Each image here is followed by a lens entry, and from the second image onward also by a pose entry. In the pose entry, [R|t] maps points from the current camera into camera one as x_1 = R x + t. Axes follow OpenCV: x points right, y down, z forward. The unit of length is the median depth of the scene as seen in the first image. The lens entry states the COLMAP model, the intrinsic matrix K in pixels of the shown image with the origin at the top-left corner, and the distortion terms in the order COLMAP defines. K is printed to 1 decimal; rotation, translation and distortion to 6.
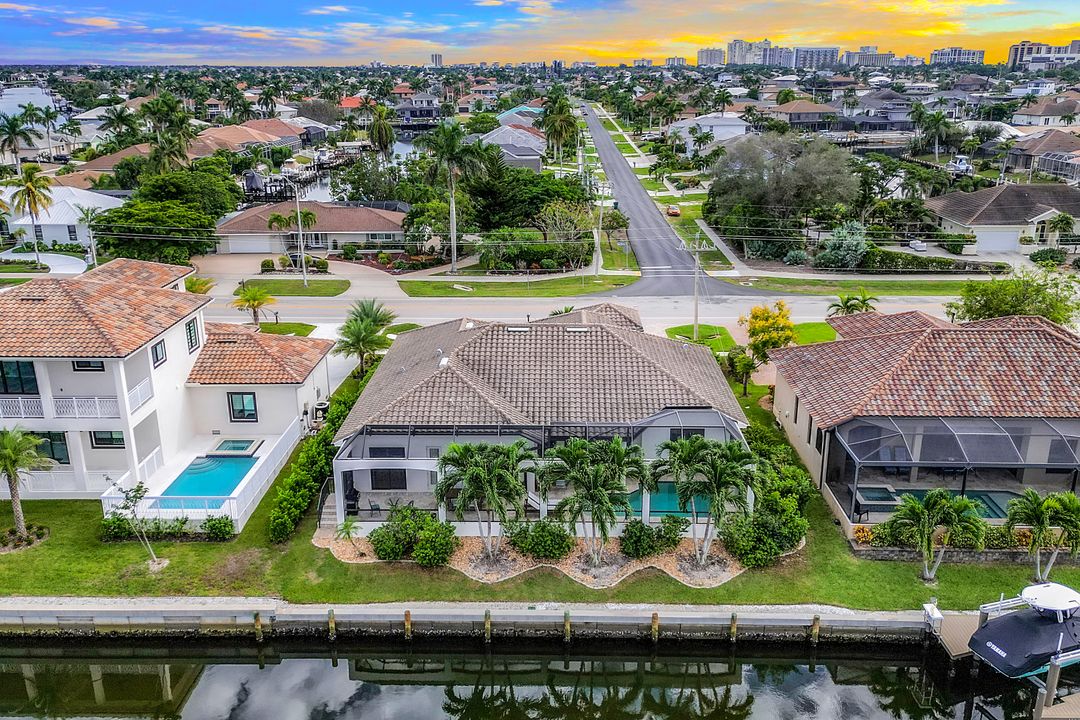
lens RADIAL K [[897.8, 0, 540.0], [0, 897.8, 360.0], [0, 0, 1]] dist [0.093766, -0.106064]
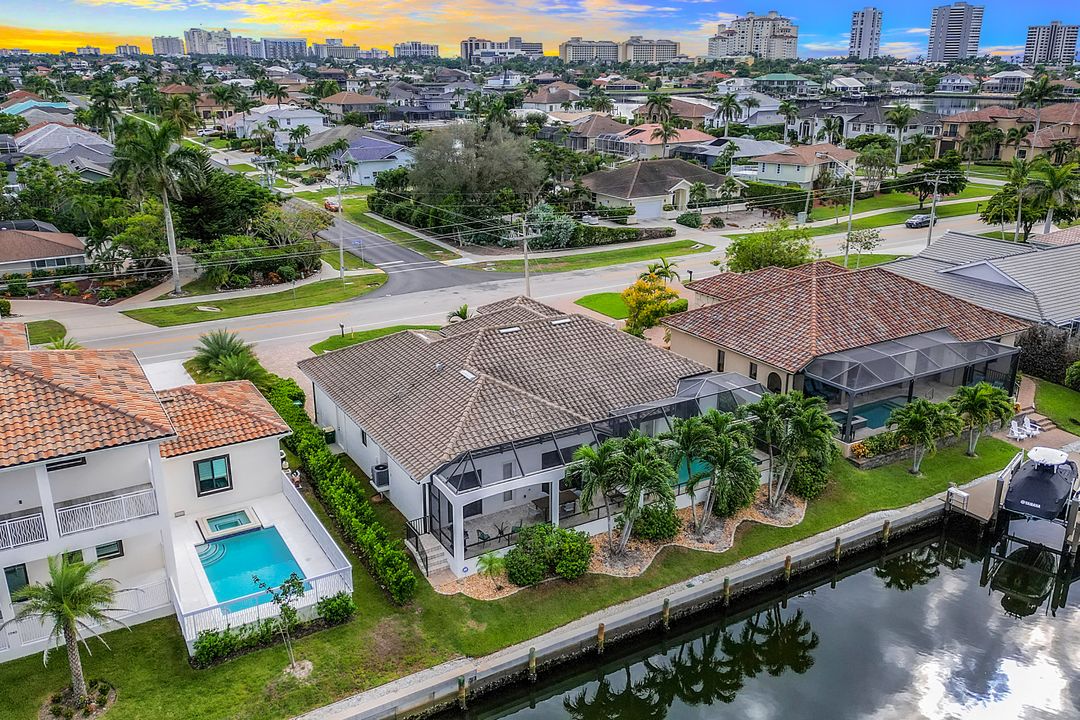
lens RADIAL K [[897.8, 0, 540.0], [0, 897.8, 360.0], [0, 0, 1]] dist [0.093766, -0.106064]
pose [[0.851831, -0.166753, 0.496565, -0.472890], [0.162239, 0.985350, 0.052581, -0.047002], [-0.498059, 0.035773, 0.866405, 0.135024]]
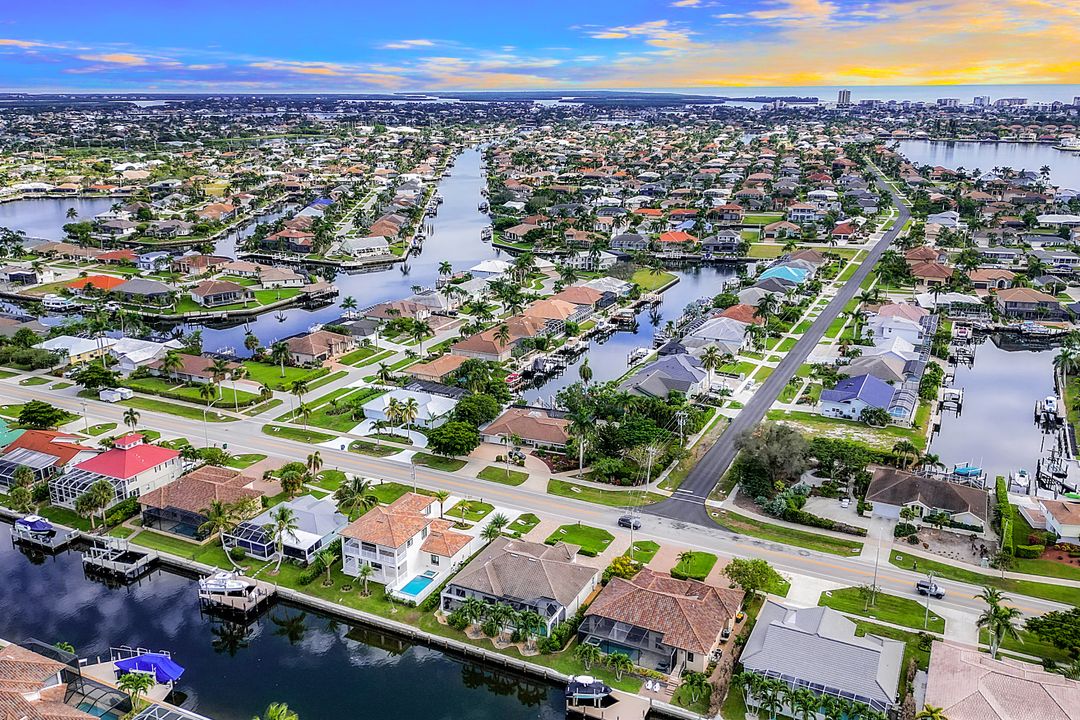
lens RADIAL K [[889.6, 0, 540.0], [0, 889.6, 360.0], [0, 0, 1]] dist [0.118260, -0.172597]
pose [[0.907136, 0.124889, -0.401880, 1.137067], [-0.132079, 0.991190, 0.009892, -0.701353], [0.399575, 0.044106, 0.915639, -1.675236]]
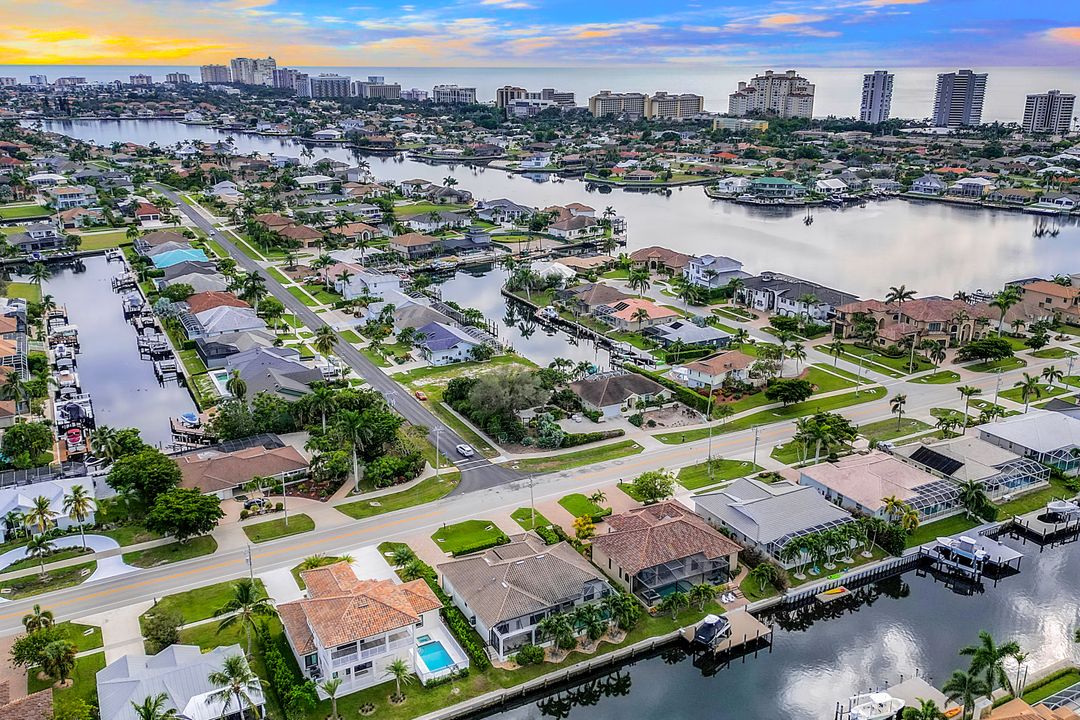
lens RADIAL K [[902.4, 0, 540.0], [0, 902.4, 360.0], [0, 0, 1]] dist [0.122250, -0.174675]
pose [[0.870540, -0.147629, 0.469431, -1.091918], [0.149650, 0.988180, 0.033249, -0.674623], [-0.468791, 0.041306, 0.882343, -1.333412]]
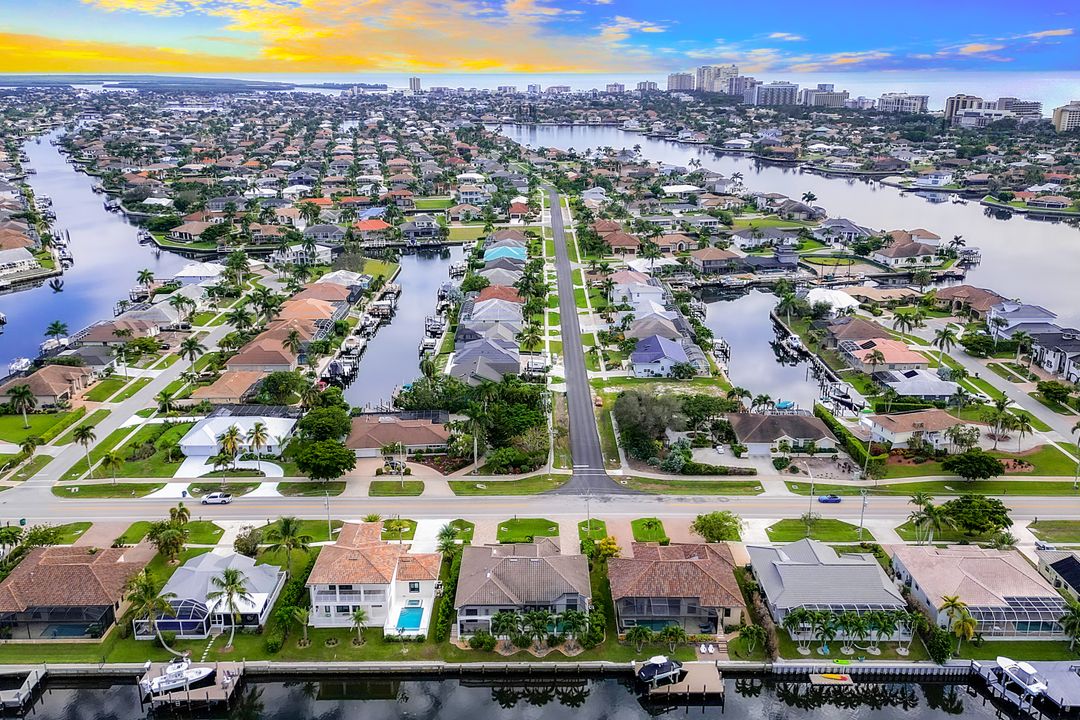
lens RADIAL K [[897.8, 0, 540.0], [0, 897.8, 360.0], [0, 0, 1]] dist [0.093766, -0.106064]
pose [[0.999667, -0.004491, 0.025394, -0.010577], [0.004677, 0.999963, -0.007237, -0.628422], [-0.025361, 0.007353, 0.999651, -1.801601]]
